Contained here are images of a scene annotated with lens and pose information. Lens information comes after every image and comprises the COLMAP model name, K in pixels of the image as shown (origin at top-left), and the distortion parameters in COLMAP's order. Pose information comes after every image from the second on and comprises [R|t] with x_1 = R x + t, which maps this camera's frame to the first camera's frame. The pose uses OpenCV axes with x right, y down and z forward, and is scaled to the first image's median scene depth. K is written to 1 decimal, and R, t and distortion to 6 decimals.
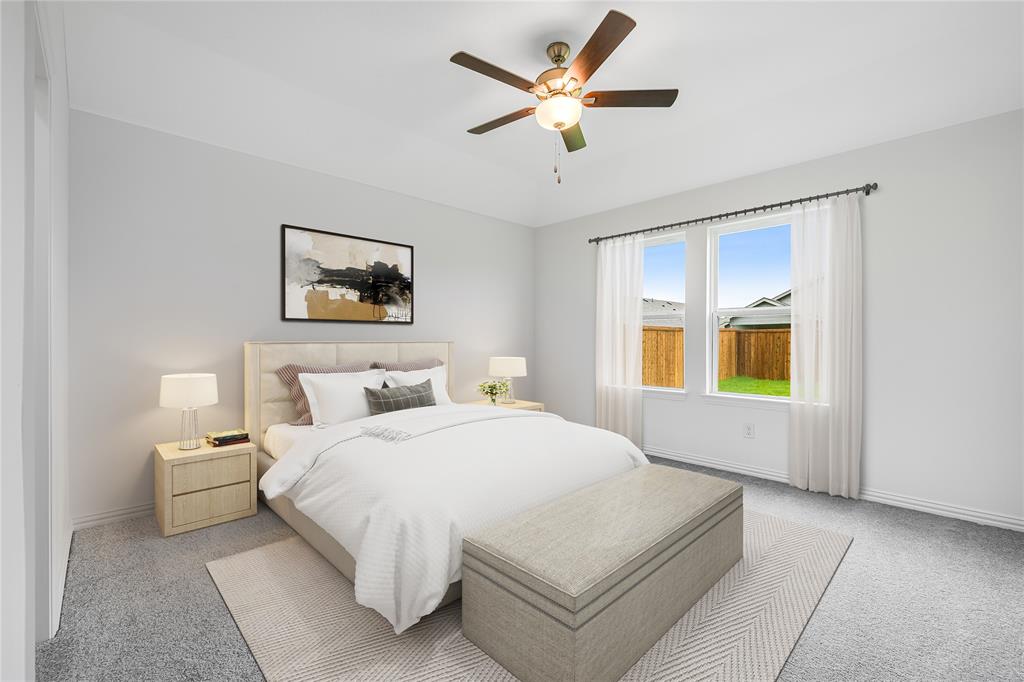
lens RADIAL K [[381.4, 0, 511.6], [0, 381.4, 338.3], [0, 0, 1]] dist [0.000029, 0.000004]
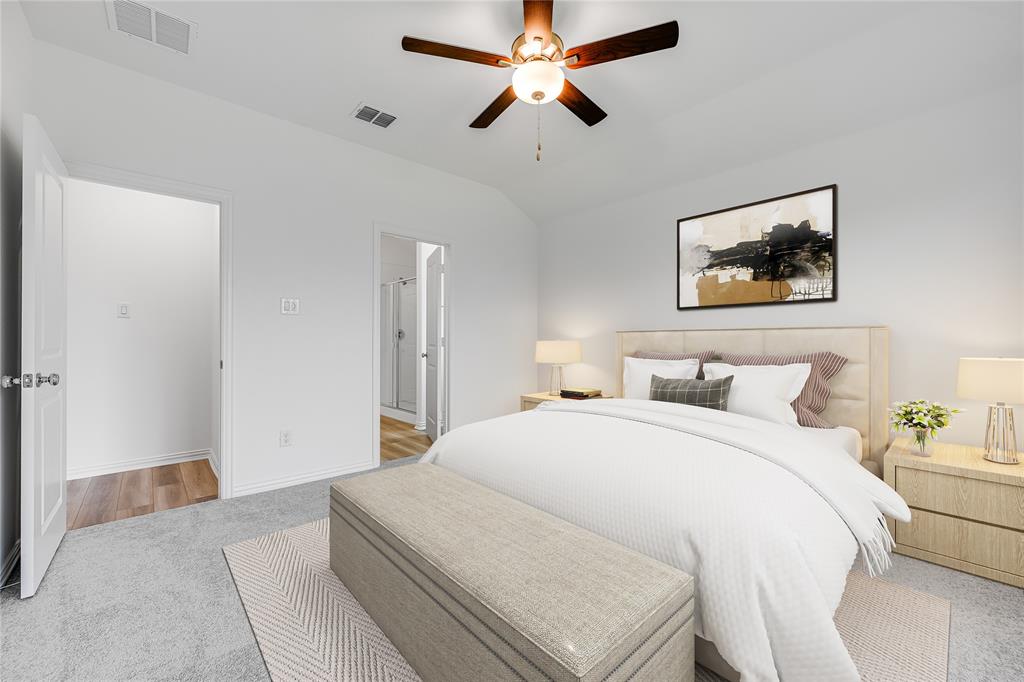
lens RADIAL K [[405.9, 0, 511.9], [0, 405.9, 343.1], [0, 0, 1]] dist [0.001359, -0.000098]
pose [[0.047365, 0.013398, -0.998788, 0.459102], [0.009304, 0.999861, 0.013854, 0.023626], [0.998834, -0.009949, 0.047234, 0.421170]]
